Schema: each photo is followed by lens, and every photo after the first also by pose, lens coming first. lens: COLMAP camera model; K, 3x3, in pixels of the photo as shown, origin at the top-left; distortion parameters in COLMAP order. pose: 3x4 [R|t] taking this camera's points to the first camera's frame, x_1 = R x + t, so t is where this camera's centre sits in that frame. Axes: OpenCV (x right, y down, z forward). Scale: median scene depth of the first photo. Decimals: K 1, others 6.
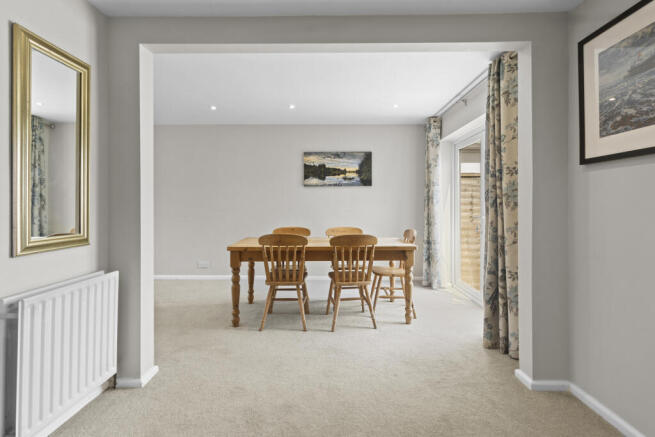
lens RADIAL K [[307.2, 0, 332.9], [0, 307.2, 203.2], [0, 0, 1]] dist [0.001332, 0.000124]
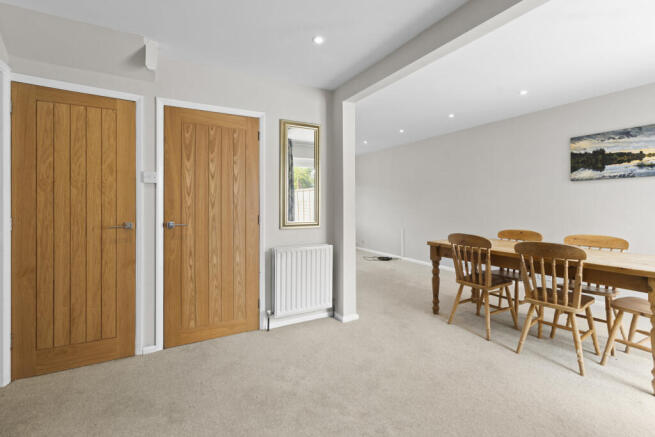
lens RADIAL K [[307.2, 0, 336.0], [0, 307.2, 203.3], [0, 0, 1]] dist [0.001332, 0.000124]
pose [[0.495335, -0.003930, -0.868693, 0.324330], [0.005051, 0.999986, -0.001644, -0.000133], [0.868687, -0.003573, 0.495348, 0.091627]]
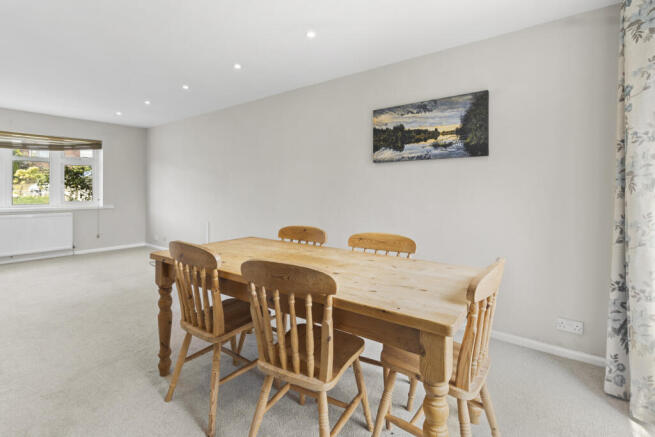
lens RADIAL K [[307.2, 0, 332.0], [0, 307.2, 190.7], [0, 0, 1]] dist [0.001332, 0.000124]
pose [[0.803704, 0.004930, -0.595009, 0.247916], [-0.003693, 0.999988, 0.003298, 0.002714], [0.595018, -0.000454, 0.803712, 0.467682]]
